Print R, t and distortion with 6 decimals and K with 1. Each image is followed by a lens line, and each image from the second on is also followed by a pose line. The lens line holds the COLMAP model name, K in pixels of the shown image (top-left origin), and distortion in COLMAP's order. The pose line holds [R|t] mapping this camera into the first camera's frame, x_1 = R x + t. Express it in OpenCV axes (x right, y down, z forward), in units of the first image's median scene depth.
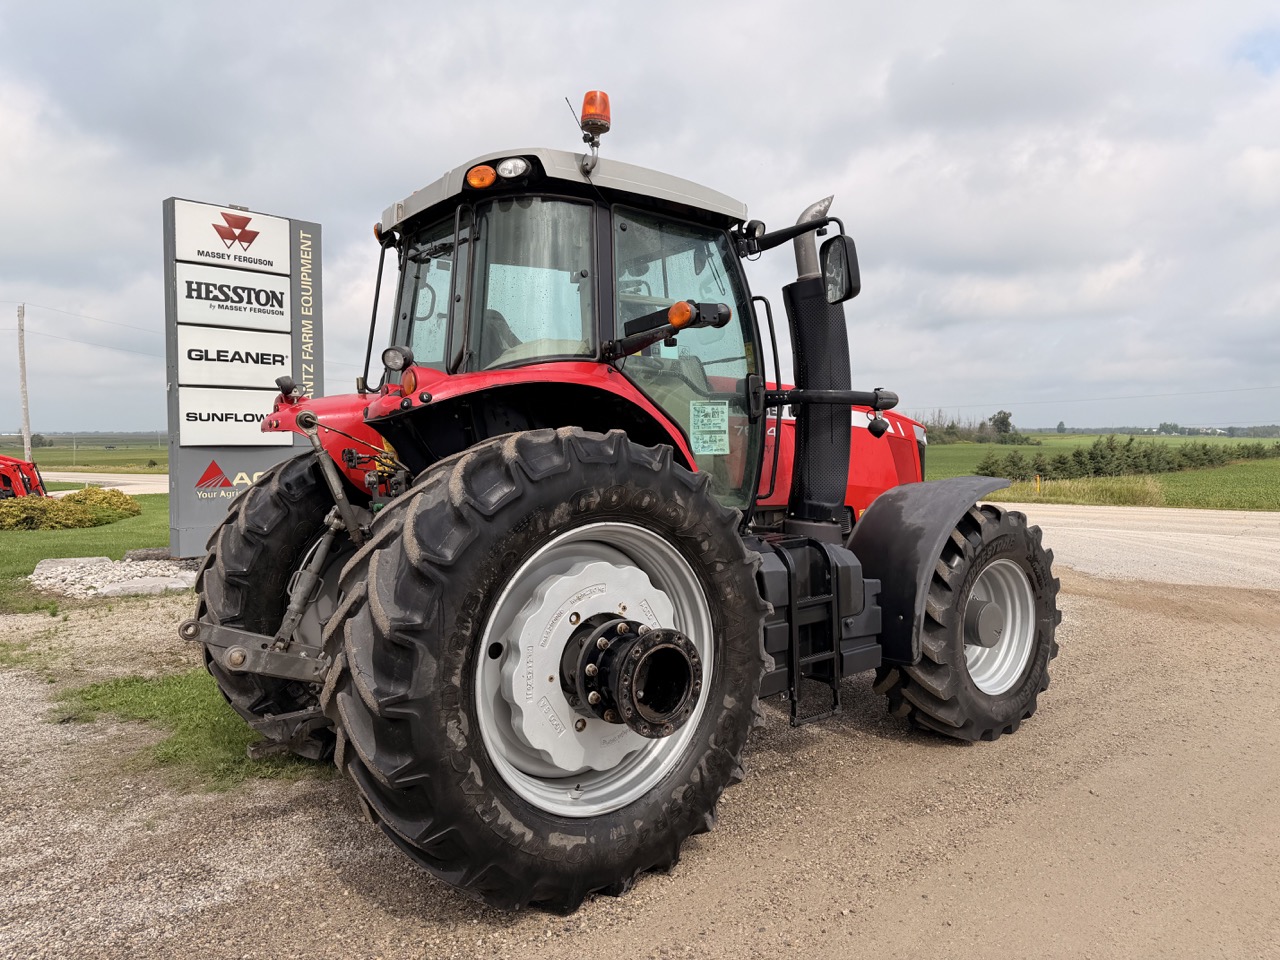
lens RADIAL K [[893.2, 0, 638.5], [0, 893.2, 480.1], [0, 0, 1]] dist [0.072641, -0.086603]
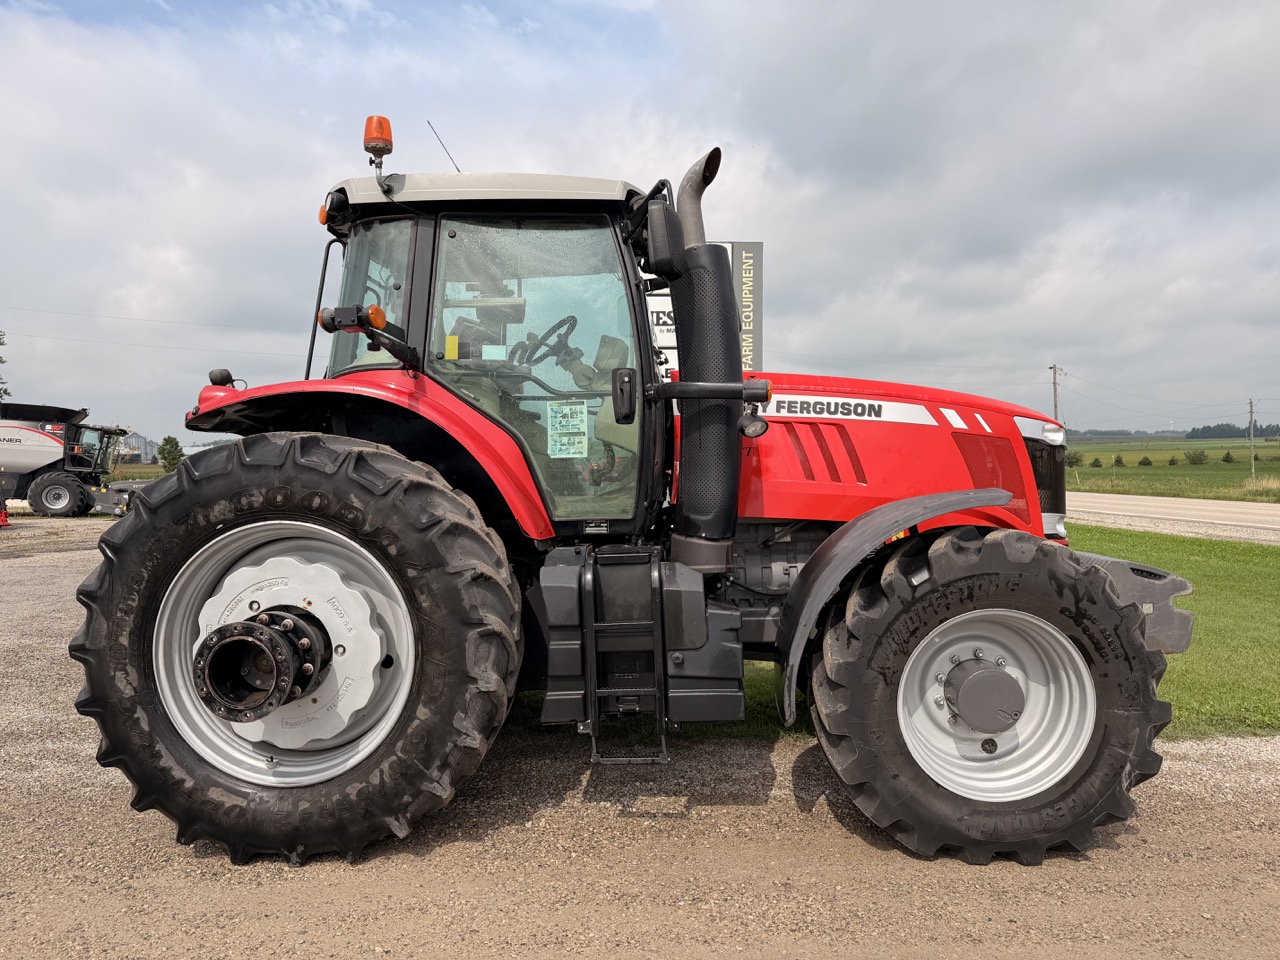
lens RADIAL K [[893.2, 0, 645.3], [0, 893.2, 487.6], [0, 0, 1]] dist [0.072641, -0.086603]
pose [[0.753565, 0.021924, -0.657008, 0.267047], [-0.019474, 0.999750, 0.011024, -0.003522], [0.657085, 0.004487, 0.753803, 0.122570]]
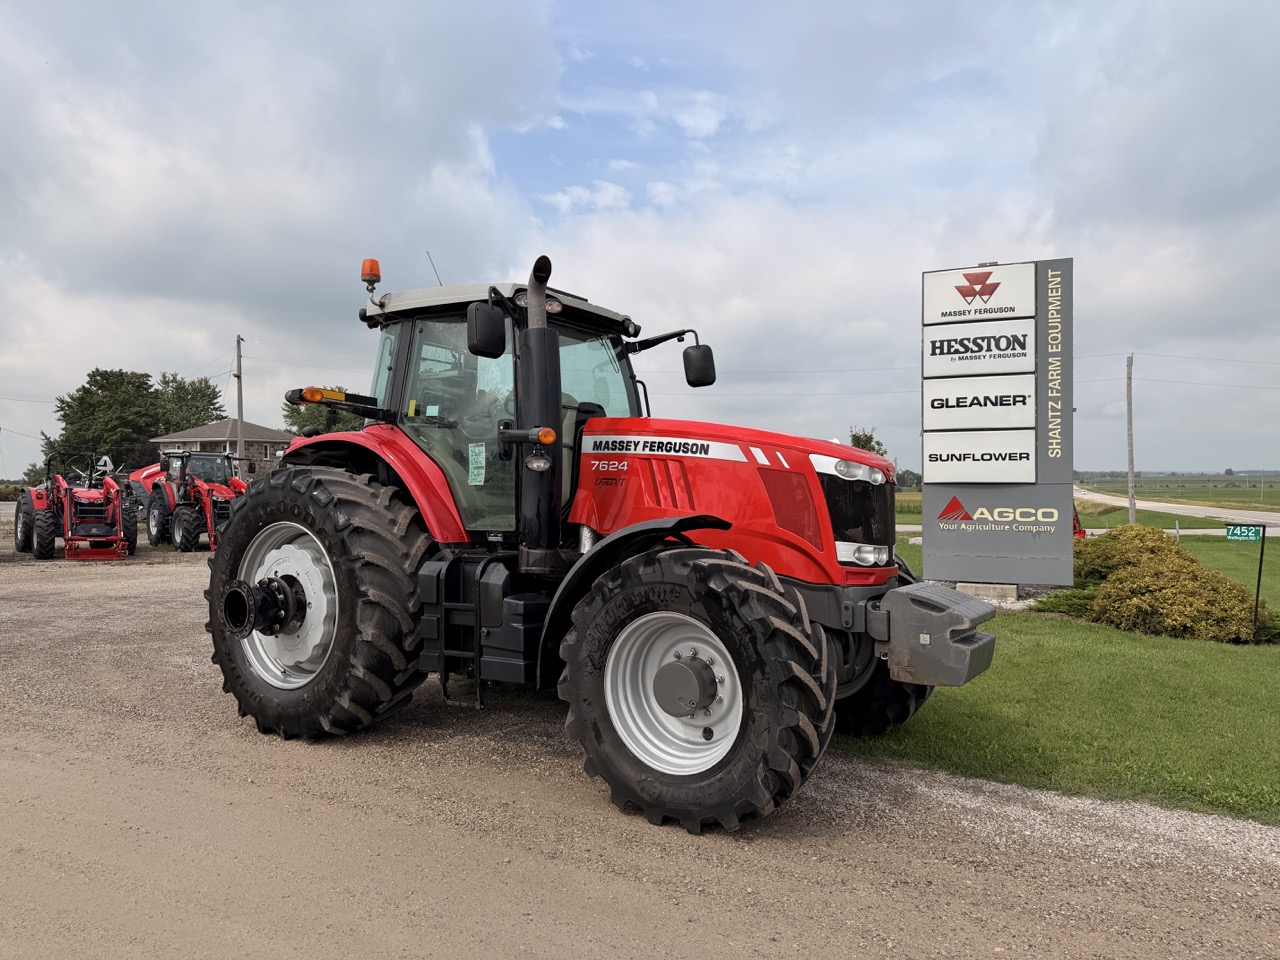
lens RADIAL K [[893.2, 0, 628.9], [0, 893.2, 483.6], [0, 0, 1]] dist [0.072641, -0.086603]
pose [[0.317635, 0.004260, -0.948204, 0.461250], [-0.042496, 0.999049, -0.009747, -0.009316], [0.947260, 0.043391, 0.317514, 0.264995]]
